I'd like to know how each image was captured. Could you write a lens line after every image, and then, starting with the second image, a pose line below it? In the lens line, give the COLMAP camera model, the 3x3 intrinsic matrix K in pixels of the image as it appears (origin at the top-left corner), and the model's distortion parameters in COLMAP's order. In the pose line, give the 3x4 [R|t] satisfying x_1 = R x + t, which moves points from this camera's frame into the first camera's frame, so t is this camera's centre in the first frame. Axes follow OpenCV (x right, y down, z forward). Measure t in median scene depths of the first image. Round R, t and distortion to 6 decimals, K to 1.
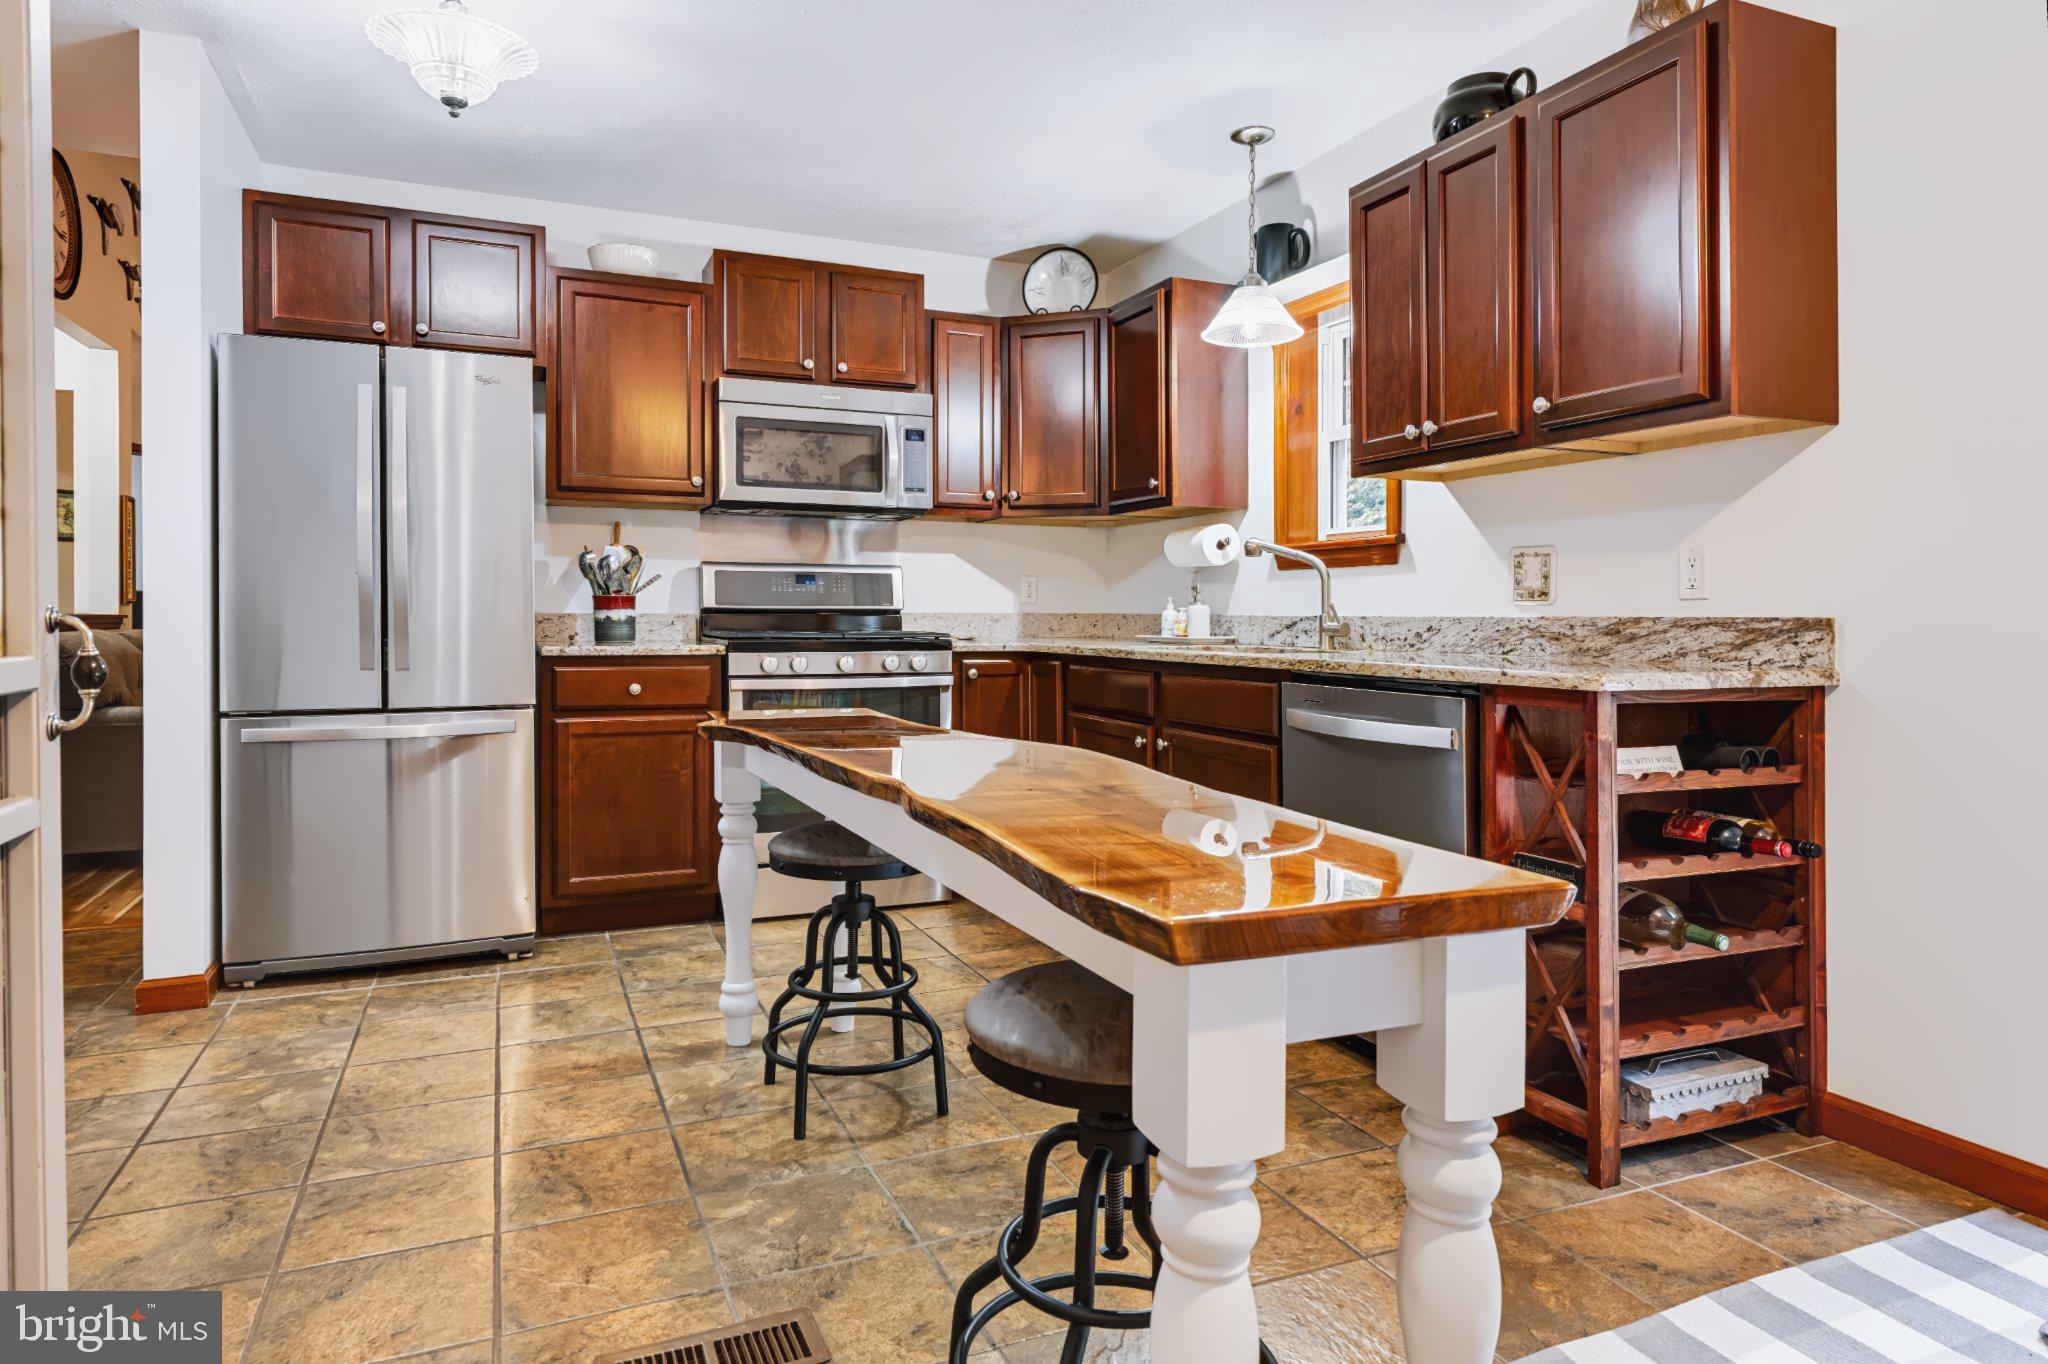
lens RADIAL K [[1206.0, 0, 1008.7], [0, 1206.0, 608.7], [0, 0, 1]] dist [0.008388, -0.000142]
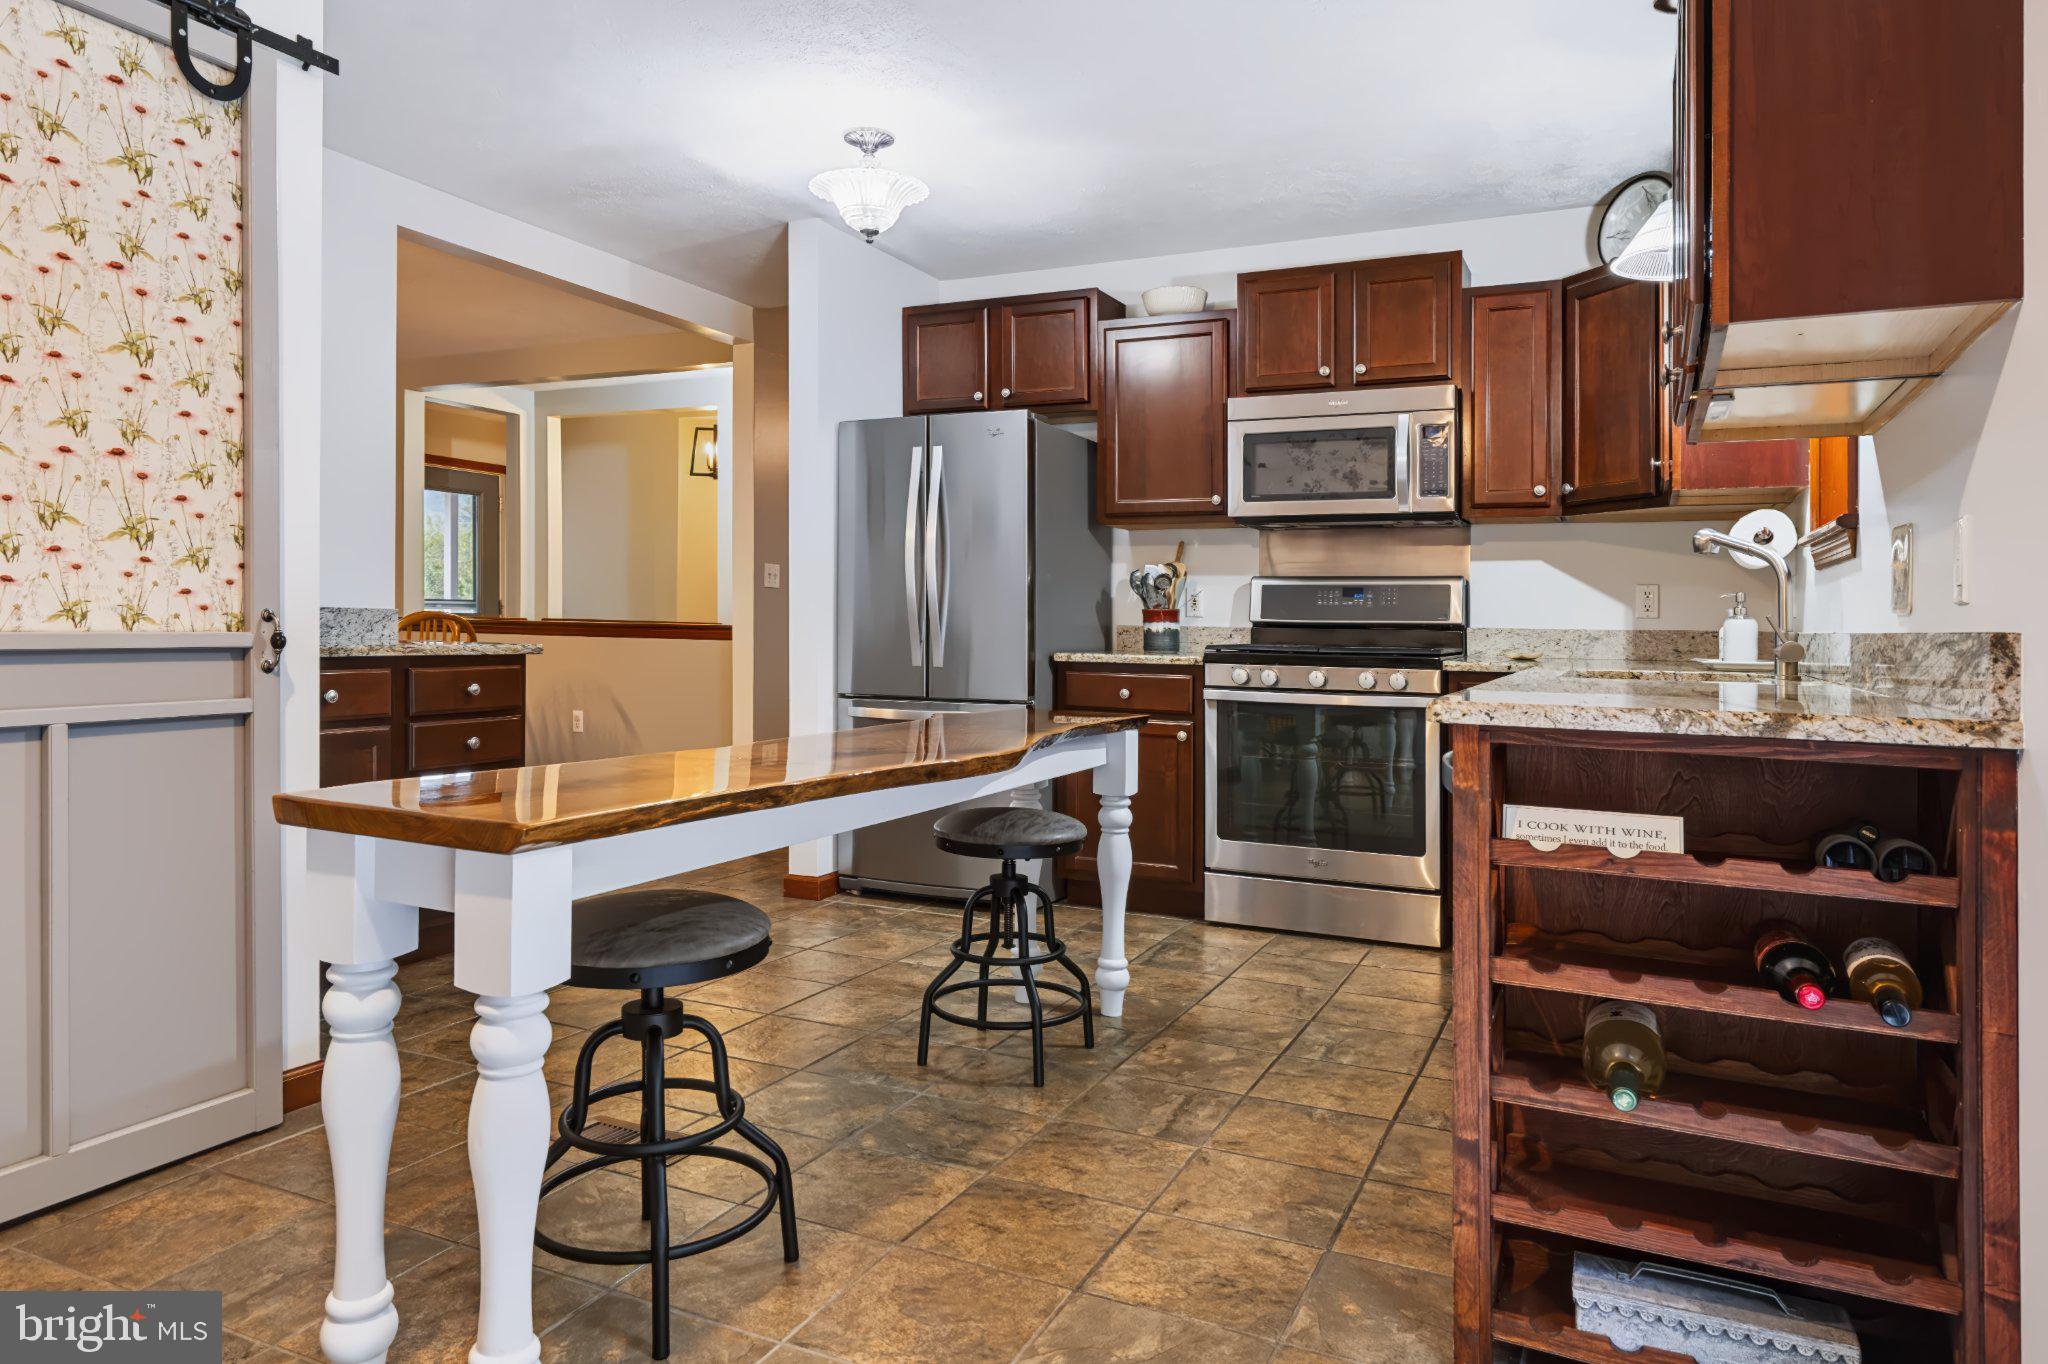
lens RADIAL K [[1297.1, 0, 1025.5], [0, 1297.1, 629.6], [0, 0, 1]] dist [-0.000365, 0.000703]
pose [[0.661447, 0.007271, -0.749956, 0.479448], [-0.006983, 0.999969, 0.003537, 0.003806], [0.749959, 0.002897, 0.661478, 0.132669]]
